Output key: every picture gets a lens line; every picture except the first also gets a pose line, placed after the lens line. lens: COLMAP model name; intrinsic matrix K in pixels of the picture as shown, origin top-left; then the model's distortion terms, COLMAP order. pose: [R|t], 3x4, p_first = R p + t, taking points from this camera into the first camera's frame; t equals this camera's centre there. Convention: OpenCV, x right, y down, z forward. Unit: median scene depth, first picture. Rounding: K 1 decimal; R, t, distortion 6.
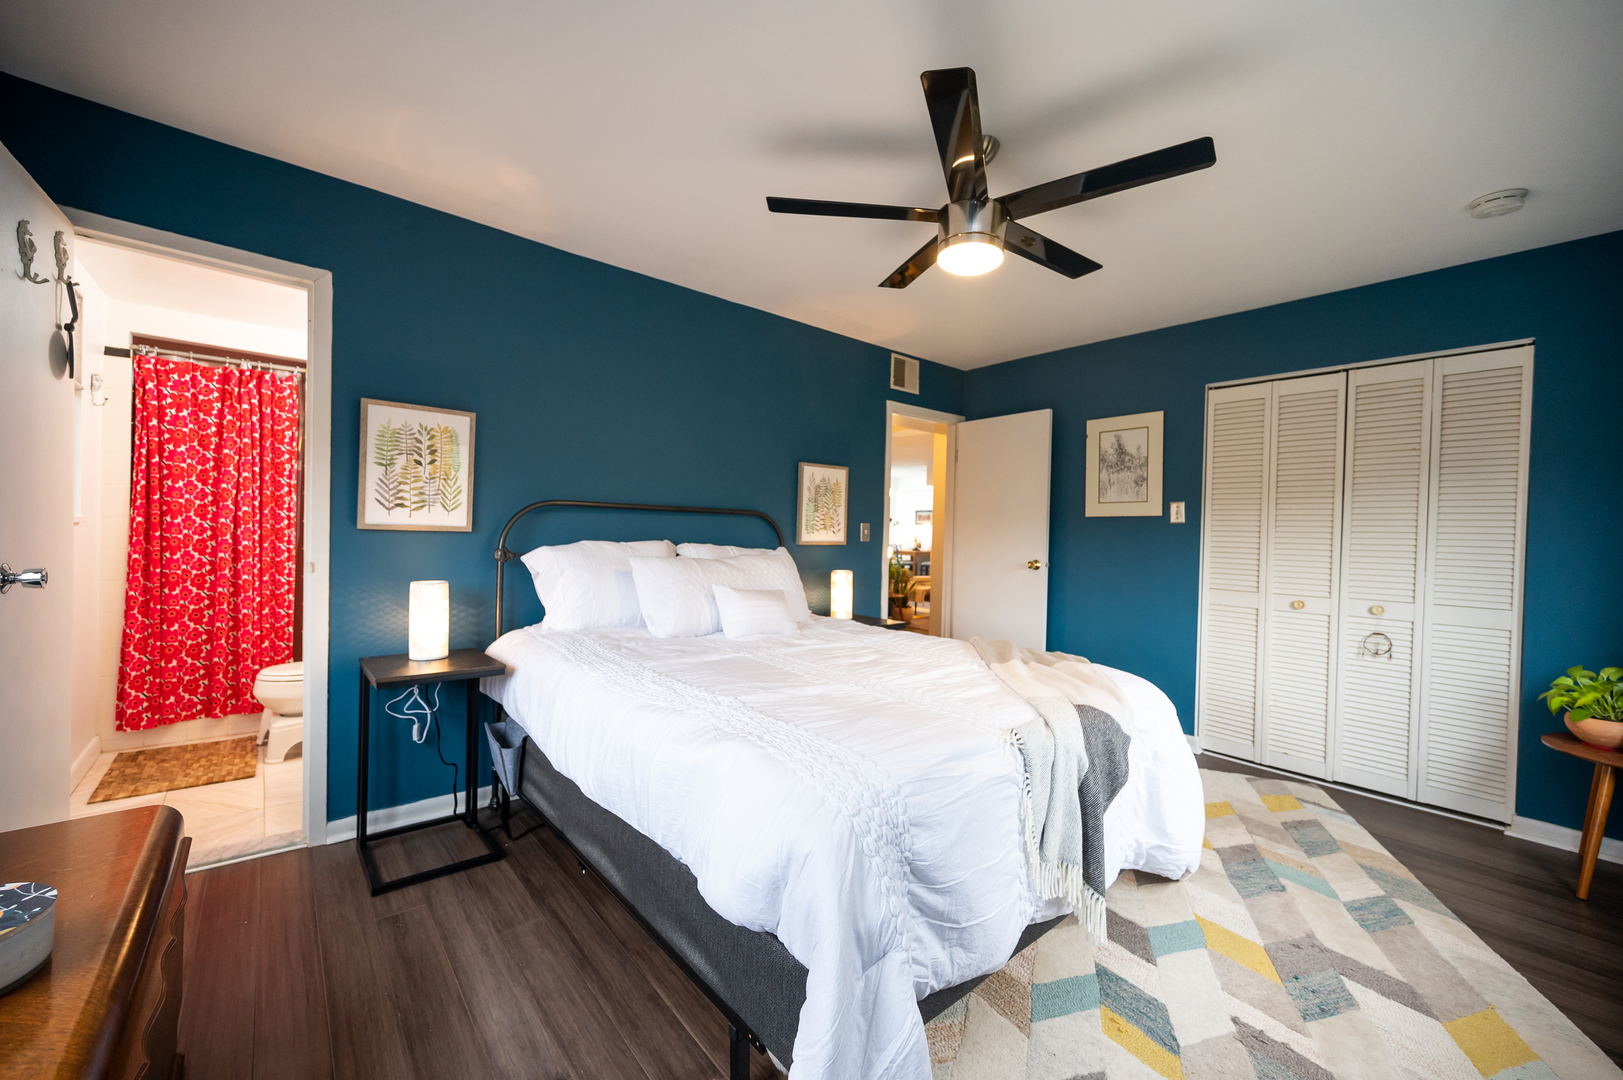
lens RADIAL K [[647.7, 0, 811.2], [0, 647.7, 540.3], [0, 0, 1]] dist [0.000077, -0.000961]
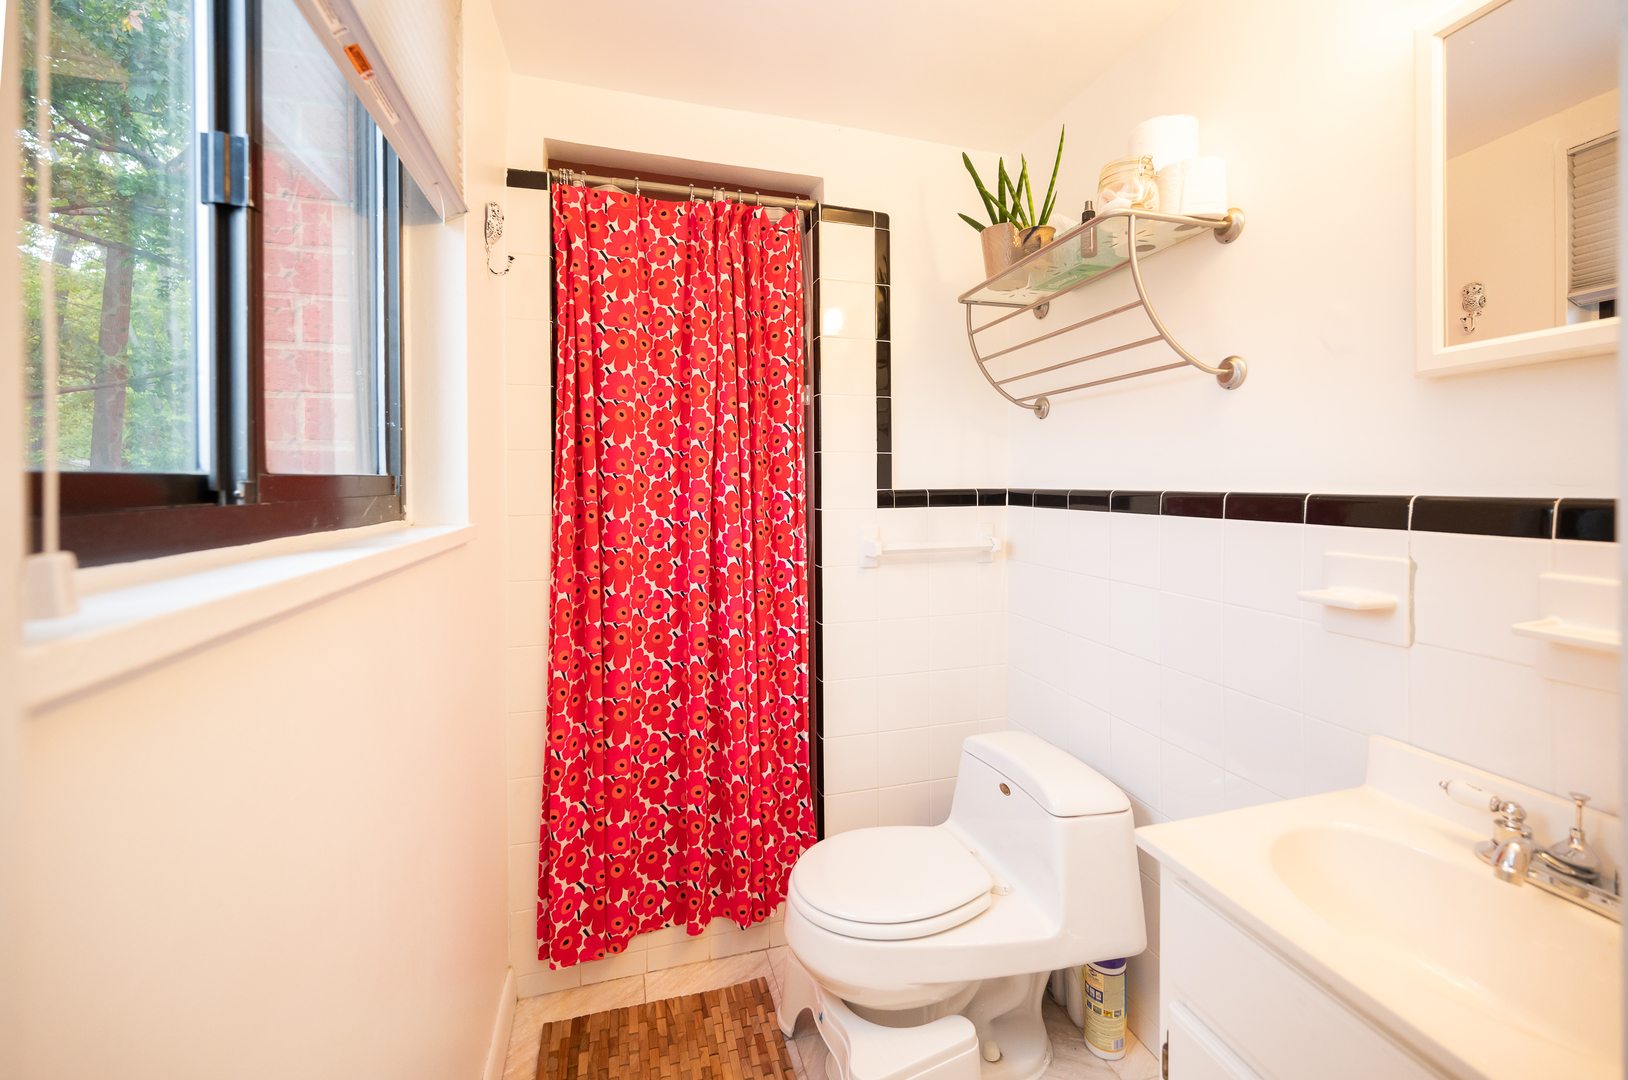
lens RADIAL K [[649.7, 0, 802.0], [0, 649.7, 490.4], [0, 0, 1]] dist [0.000077, -0.000961]
pose [[0.915043, -0.037136, -0.401643, -0.659374], [0.028830, 0.999227, -0.026708, -0.034482], [0.402324, 0.012860, 0.915407, 0.605506]]
